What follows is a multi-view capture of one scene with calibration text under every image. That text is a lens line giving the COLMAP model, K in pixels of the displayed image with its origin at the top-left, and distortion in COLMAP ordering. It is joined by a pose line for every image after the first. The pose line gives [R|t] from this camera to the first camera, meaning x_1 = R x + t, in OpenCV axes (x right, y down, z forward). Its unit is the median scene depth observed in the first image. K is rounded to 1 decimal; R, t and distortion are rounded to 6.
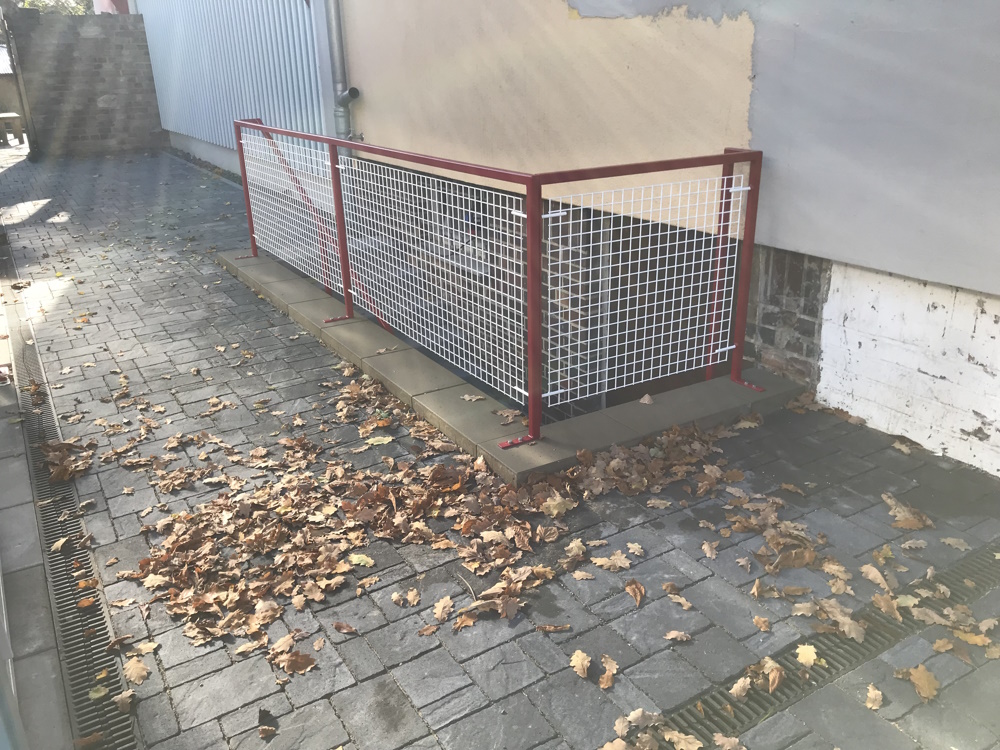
lens RADIAL K [[818.8, 0, 500.0], [0, 818.8, 375.0], [0, 0, 1]] dist [0.034055, -0.020168]
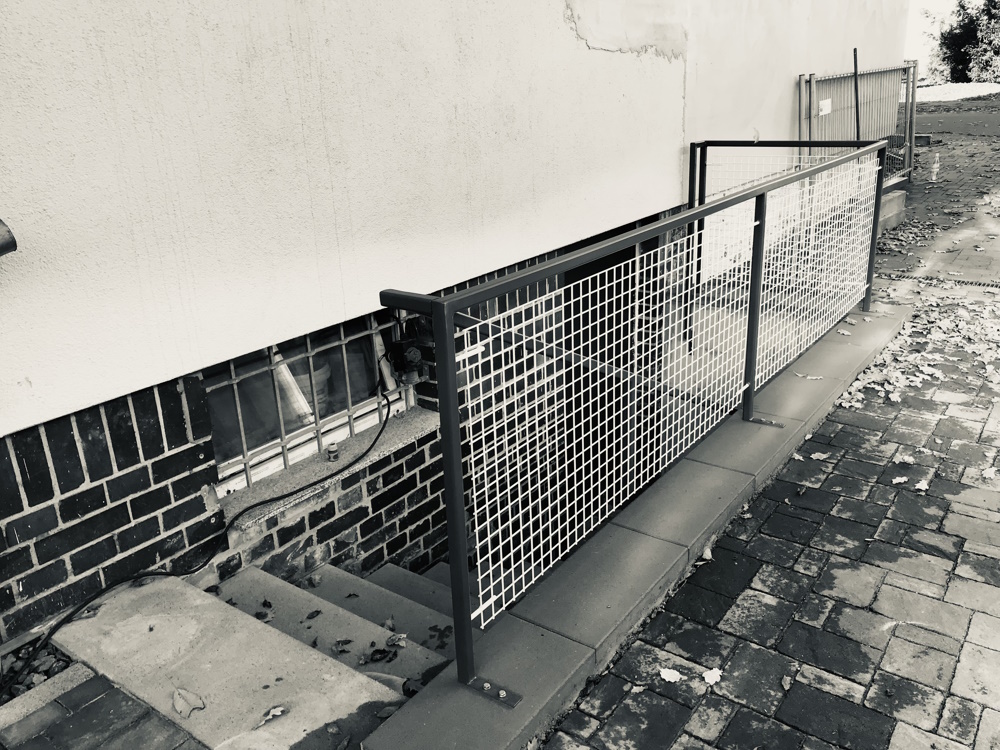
lens RADIAL K [[818.8, 0, 500.0], [0, 818.8, 375.0], [0, 0, 1]] dist [0.034055, -0.020168]
pose [[-0.373542, -0.271440, 0.887010, -1.093818], [0.385922, 0.824068, 0.414700, -0.727761], [-0.843523, 0.497225, -0.203070, 1.924494]]
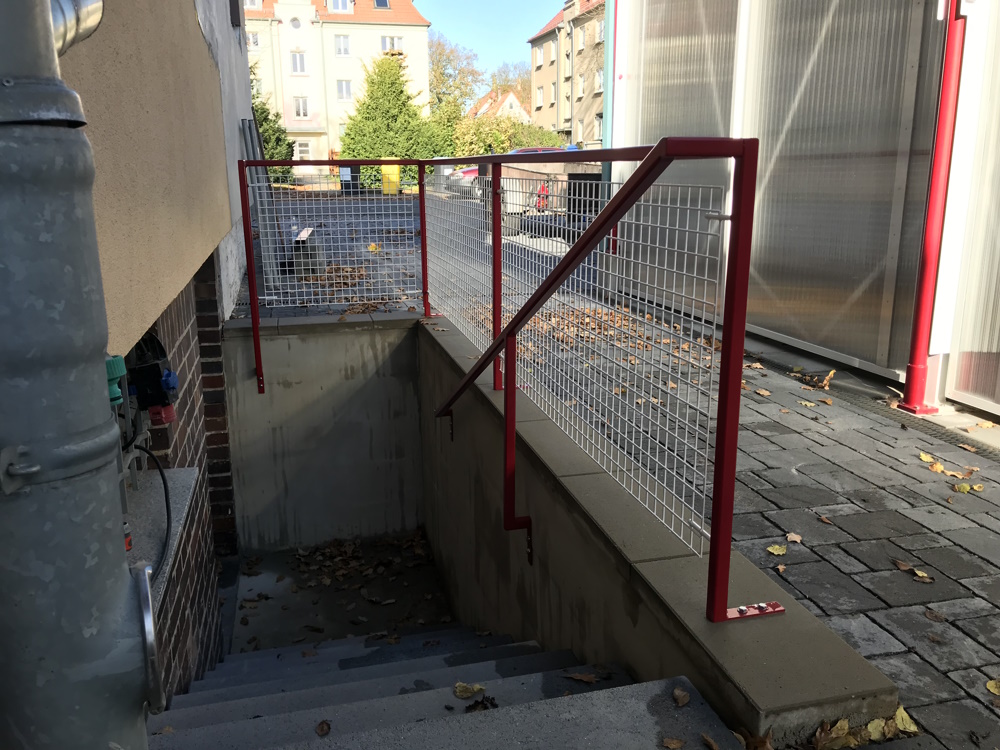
lens RADIAL K [[818.8, 0, 500.0], [0, 818.8, 375.0], [0, 0, 1]] dist [0.034055, -0.020168]
pose [[-0.957429, -0.040784, 0.285772, -0.586205], [0.130001, 0.822979, 0.552997, -0.729834], [-0.257738, 0.566606, -0.782642, 2.311821]]
